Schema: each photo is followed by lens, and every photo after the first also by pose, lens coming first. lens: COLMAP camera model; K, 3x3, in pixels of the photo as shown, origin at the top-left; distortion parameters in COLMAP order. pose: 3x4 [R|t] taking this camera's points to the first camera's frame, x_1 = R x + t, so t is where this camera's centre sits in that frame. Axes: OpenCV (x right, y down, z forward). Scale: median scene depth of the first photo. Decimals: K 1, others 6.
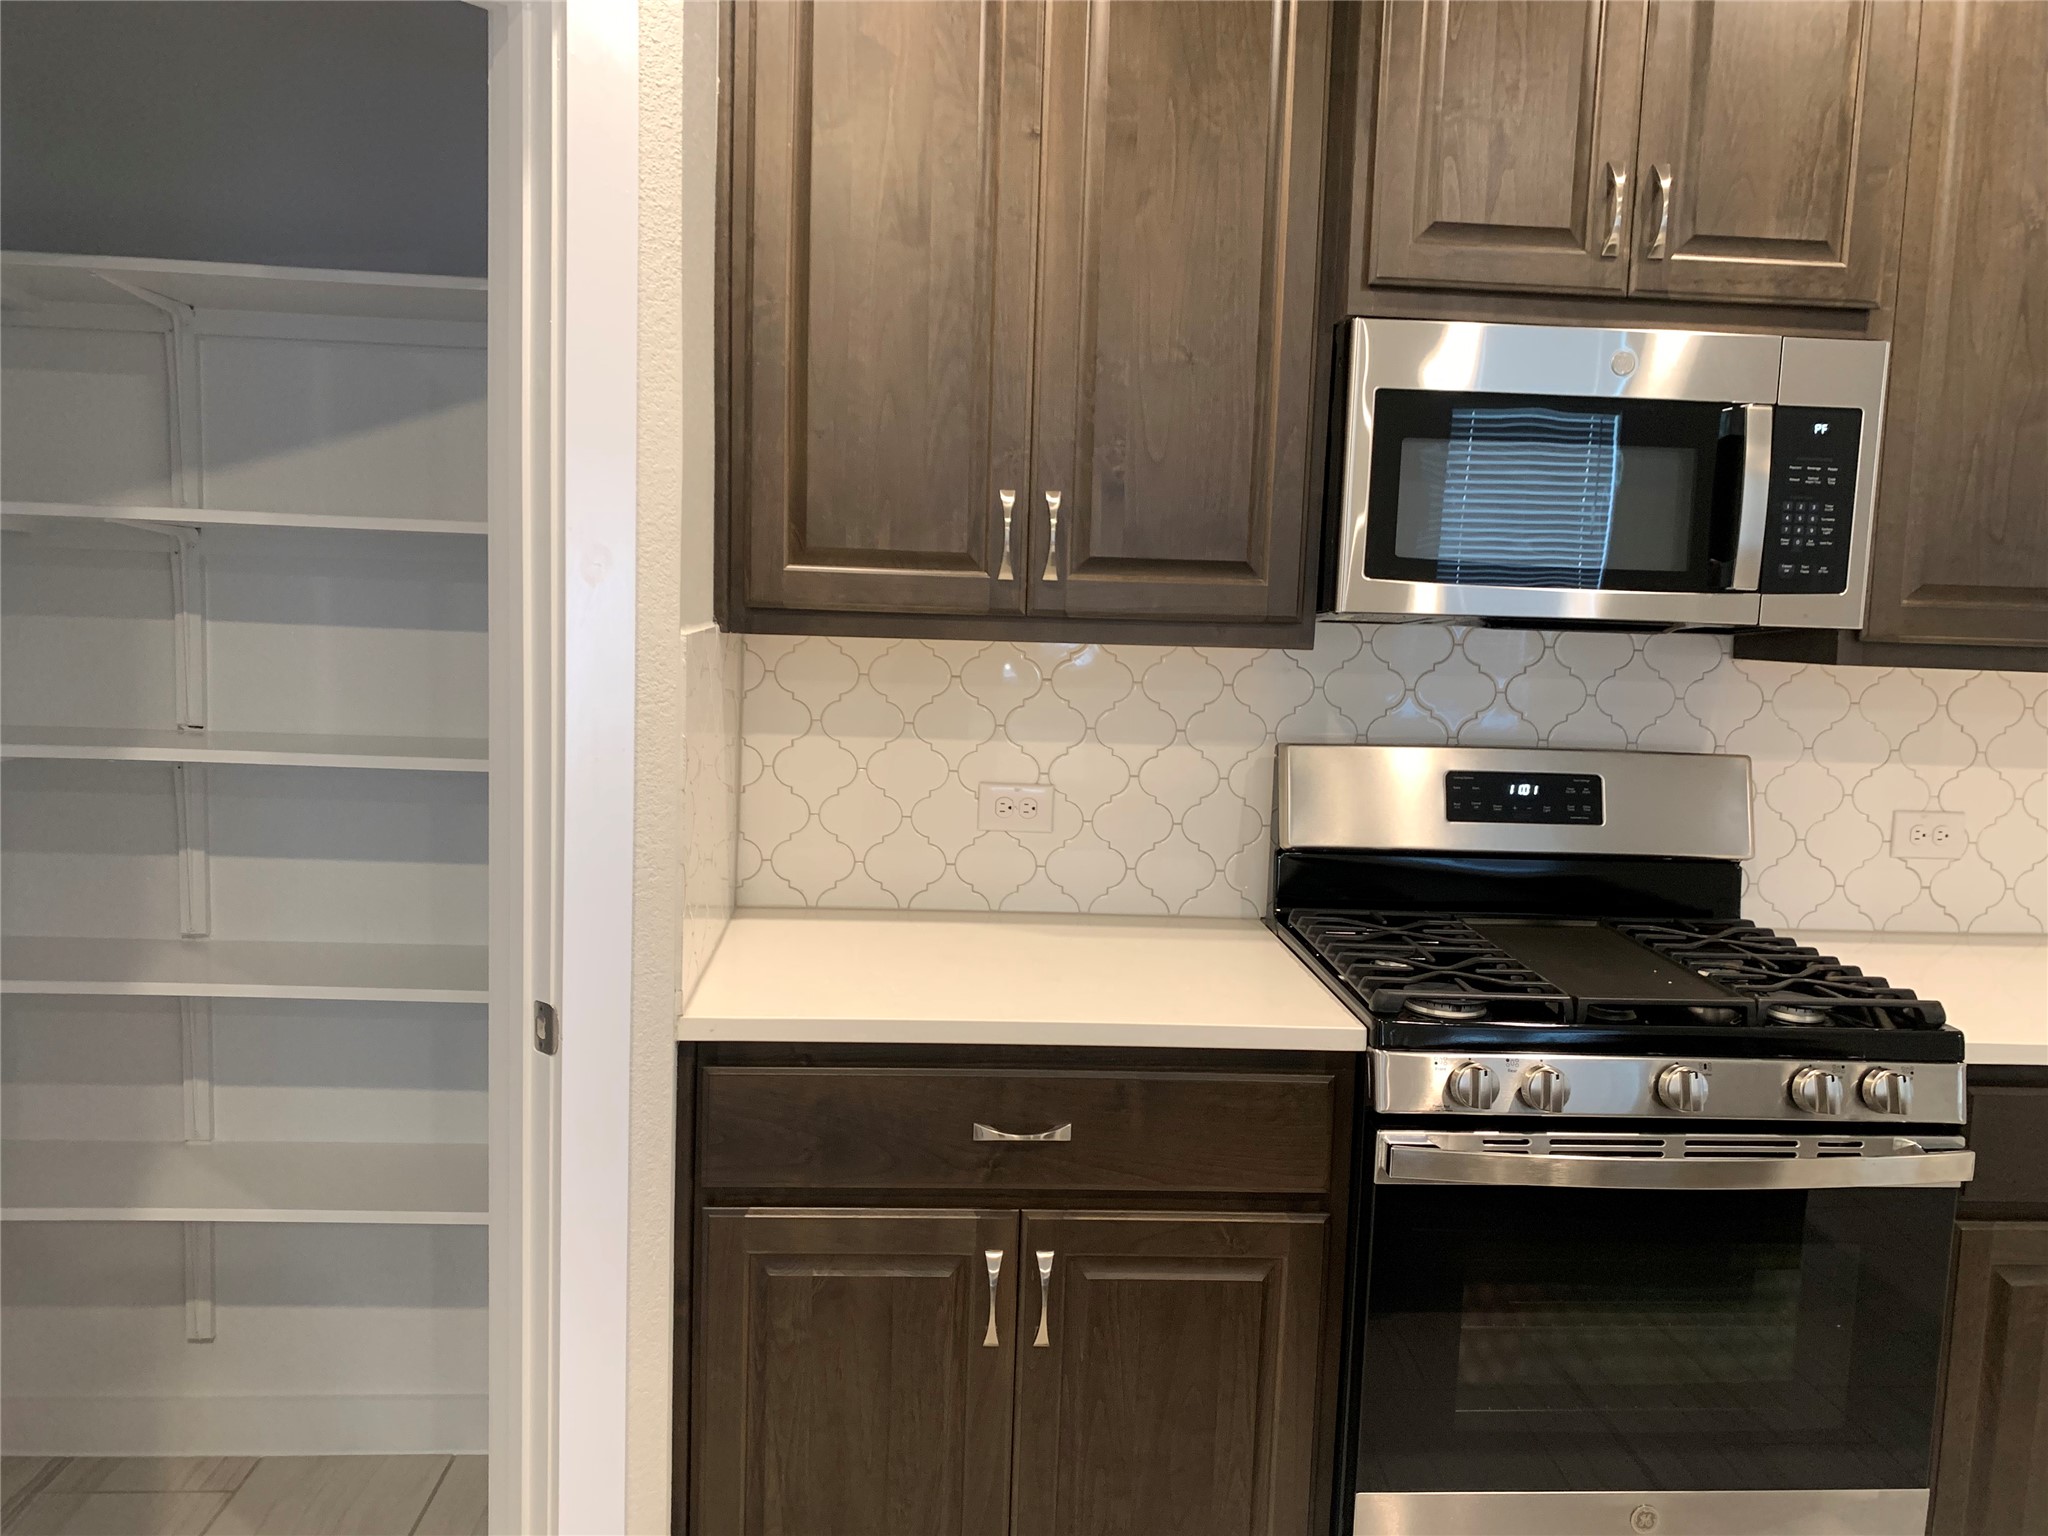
lens RADIAL K [[1552.2, 0, 1022.4], [0, 1552.2, 768.9], [0, 0, 1]] dist [0.002155, -0.012186]
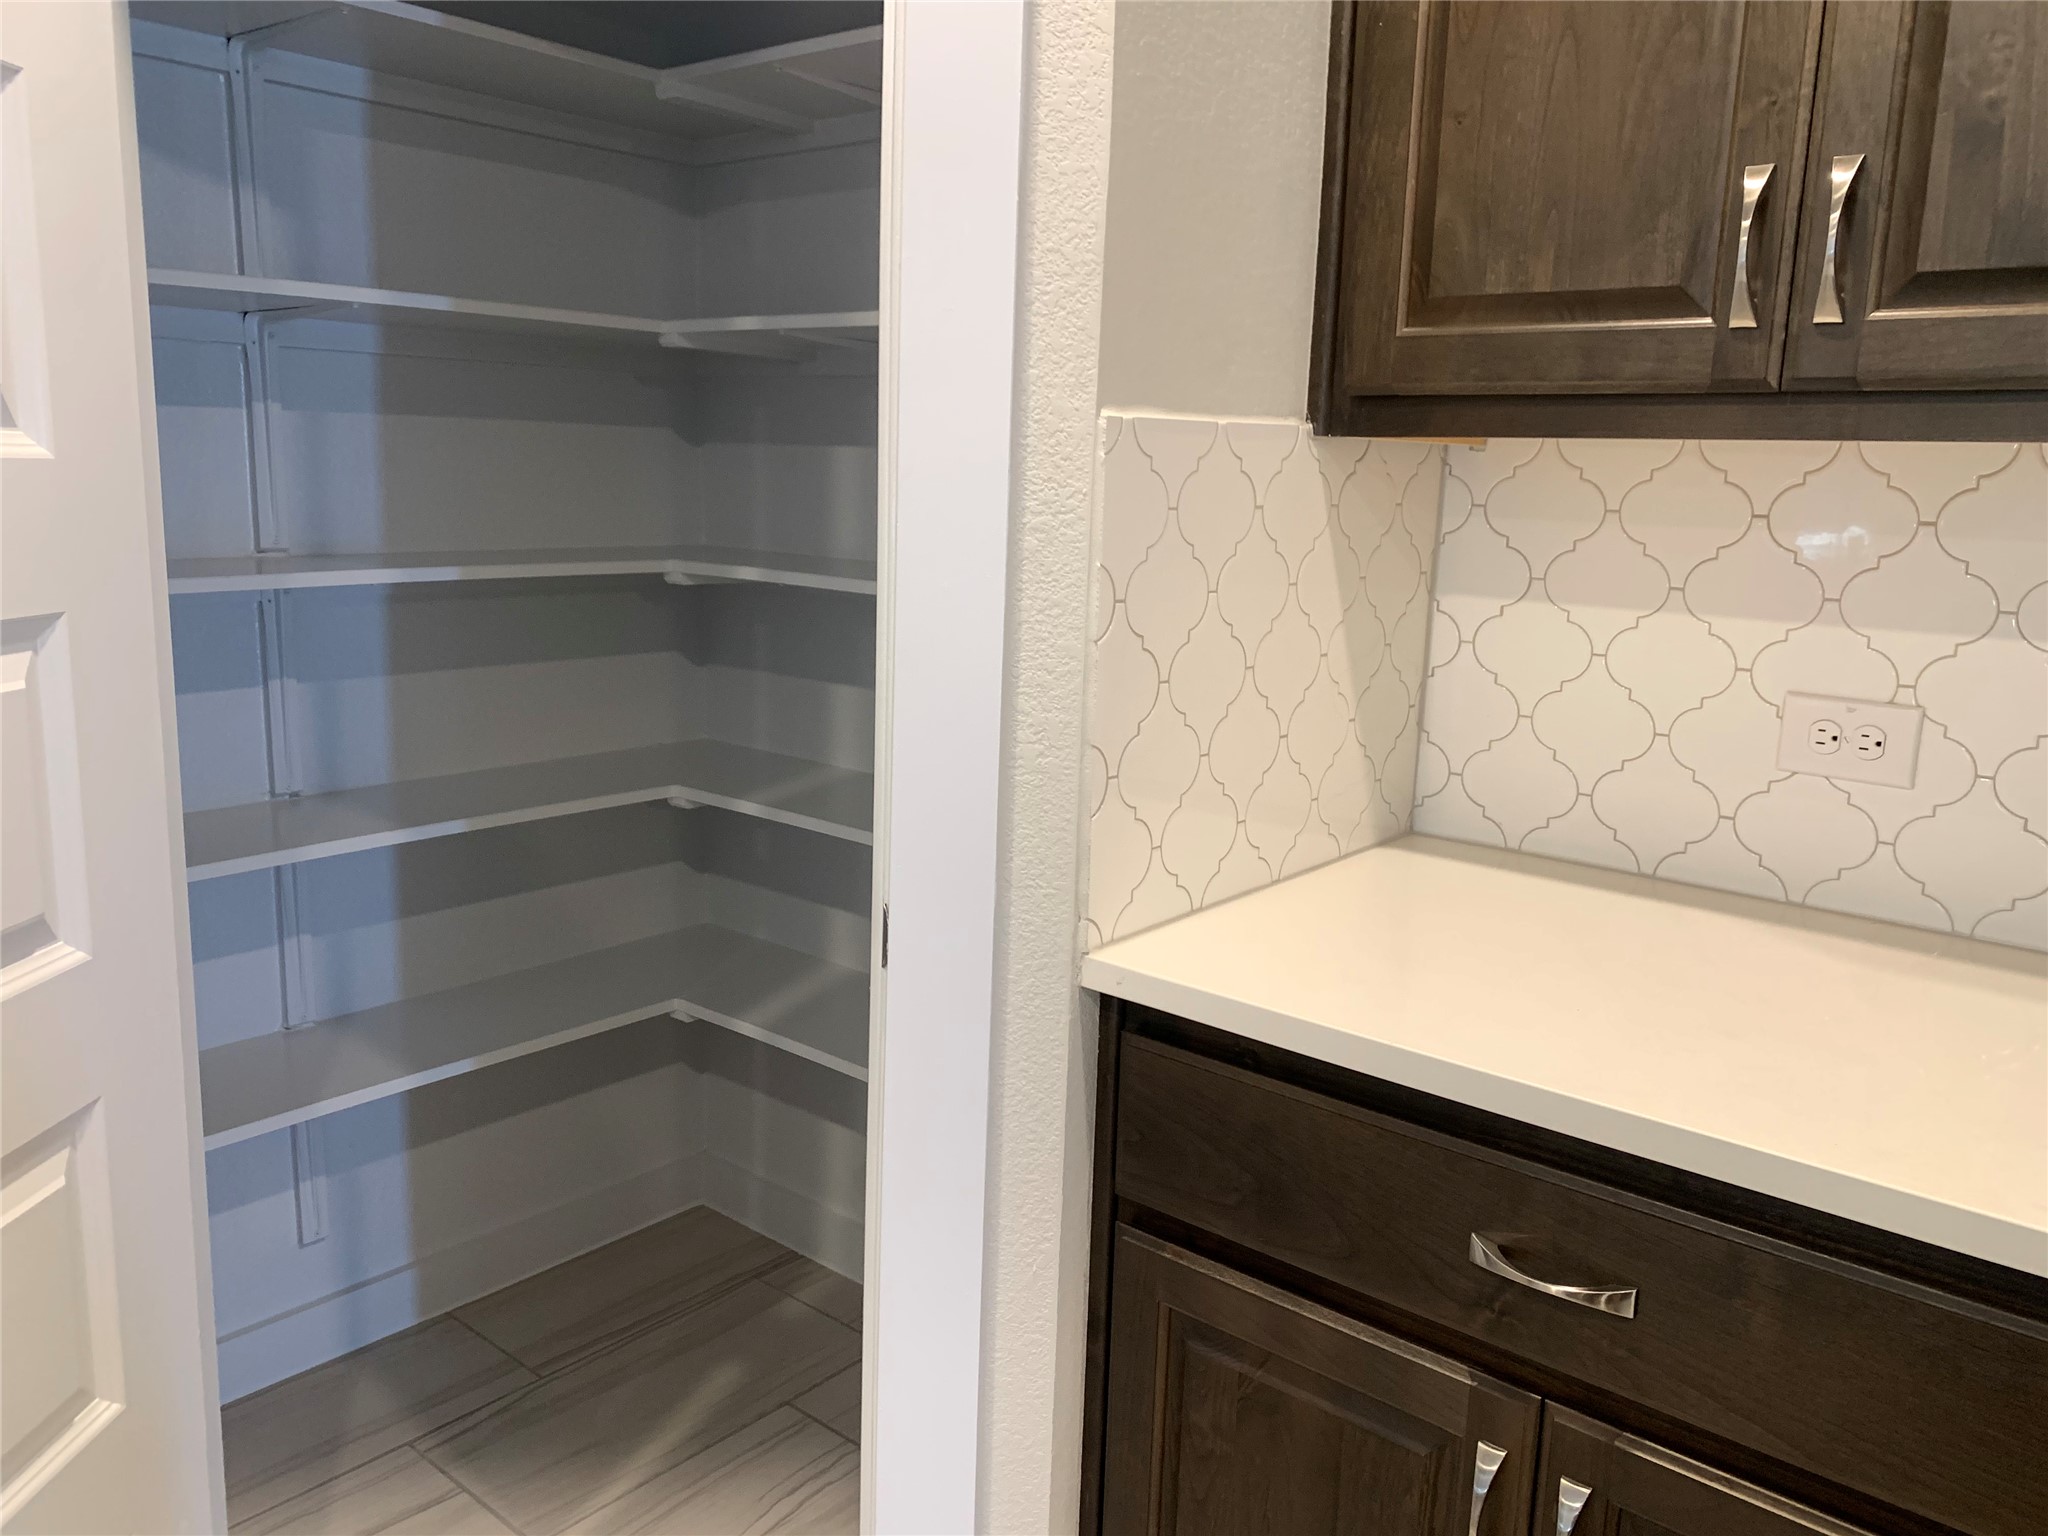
lens RADIAL K [[1552.2, 0, 1020.6], [0, 1552.2, 763.2], [0, 0, 1]] dist [0.002155, -0.012186]
pose [[0.712456, 0.118549, -0.691630, 0.215234], [-0.080548, 0.992927, 0.087220, 0.008939], [0.697079, -0.006431, 0.716966, 0.406232]]
